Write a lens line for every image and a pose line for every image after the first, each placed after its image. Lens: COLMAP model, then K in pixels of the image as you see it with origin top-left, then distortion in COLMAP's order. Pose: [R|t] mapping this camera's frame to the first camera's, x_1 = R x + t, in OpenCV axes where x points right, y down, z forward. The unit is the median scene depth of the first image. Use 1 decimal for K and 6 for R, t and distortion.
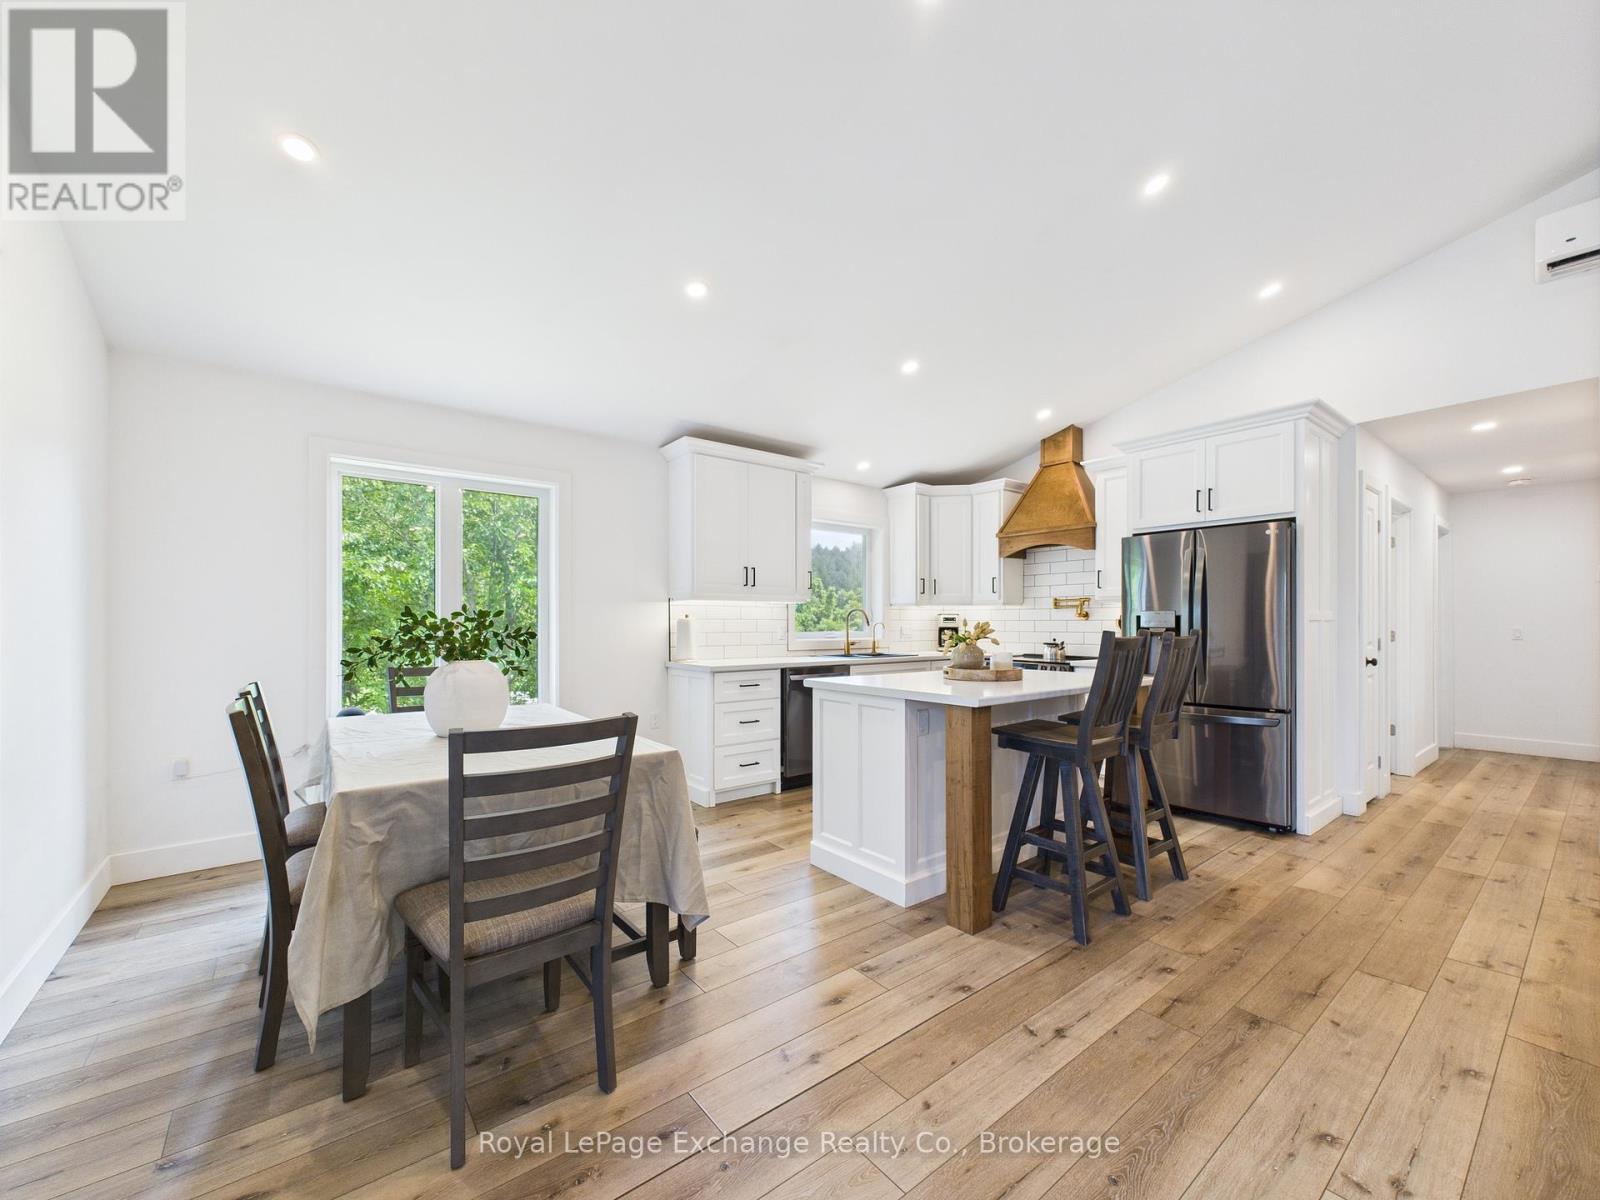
lens RADIAL K [[641.4, 0, 799.9], [0, 641.4, 623.4], [0, 0, 1]] dist [0.000501, 0.000093]
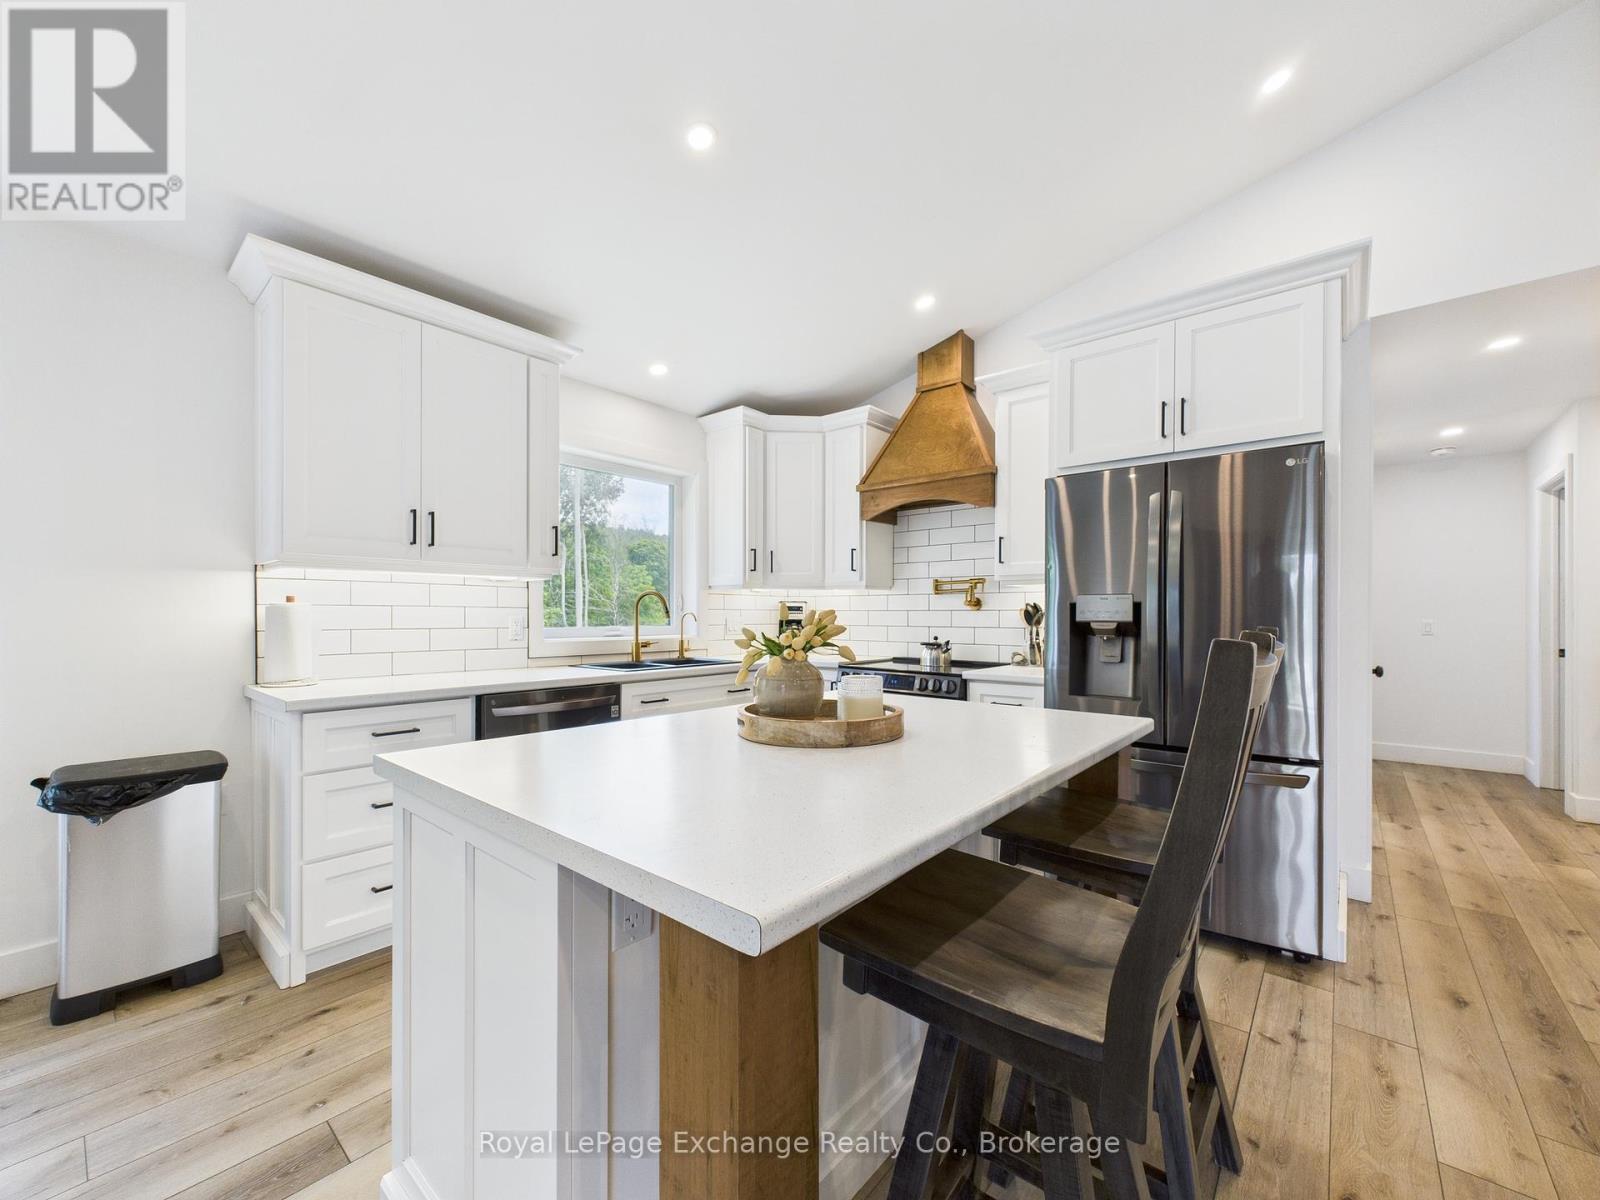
lens RADIAL K [[640.6, 0, 799.4], [0, 640.6, 616.5], [0, 0, 1]] dist [0.001553, 0.000134]
pose [[0.979830, 0.002106, 0.199821, 0.111396], [-0.002639, 0.999994, 0.002405, 0.000681], [-0.199814, -0.002884, 0.979830, 0.345455]]
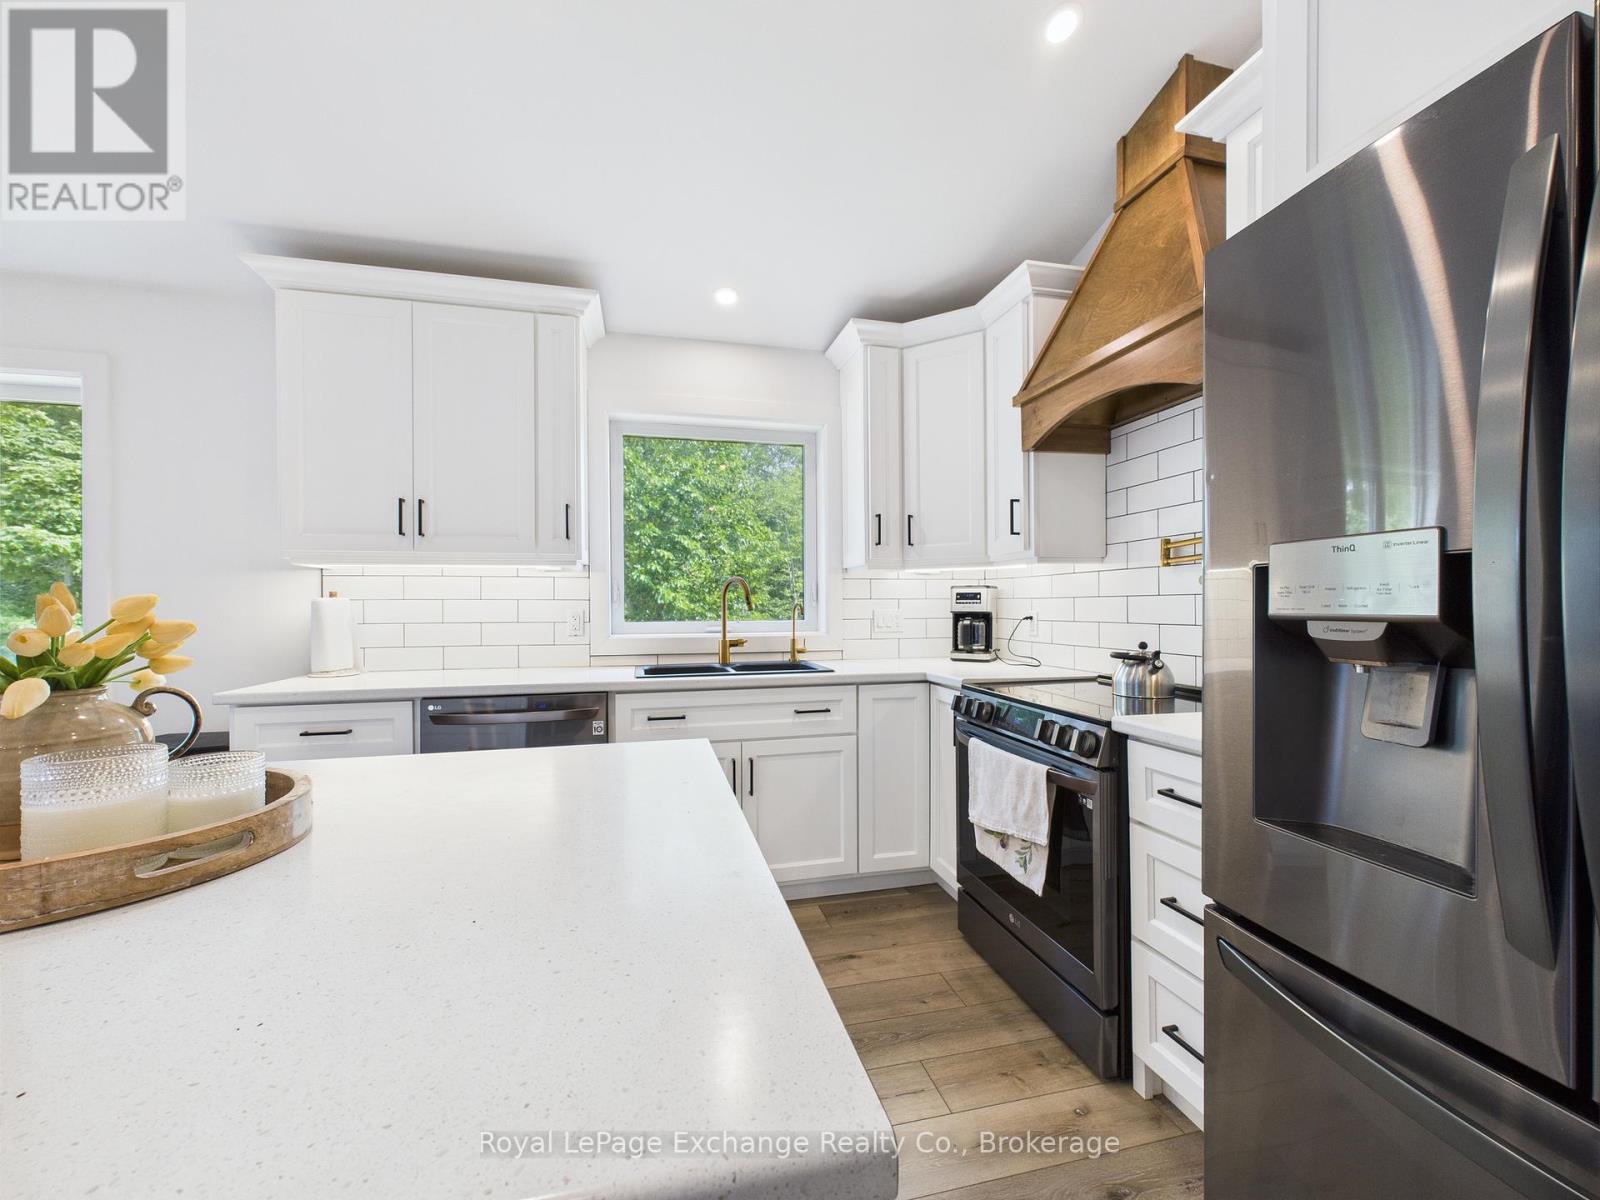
lens RADIAL K [[642.1, 0, 802.7], [0, 642.1, 610.0], [0, 0, 1]] dist [0.001042, -0.000021]
pose [[0.912192, -0.003332, -0.409750, 0.369872], [0.005753, 0.999973, 0.004676, 0.001362], [0.409723, -0.006623, 0.912186, 0.567096]]
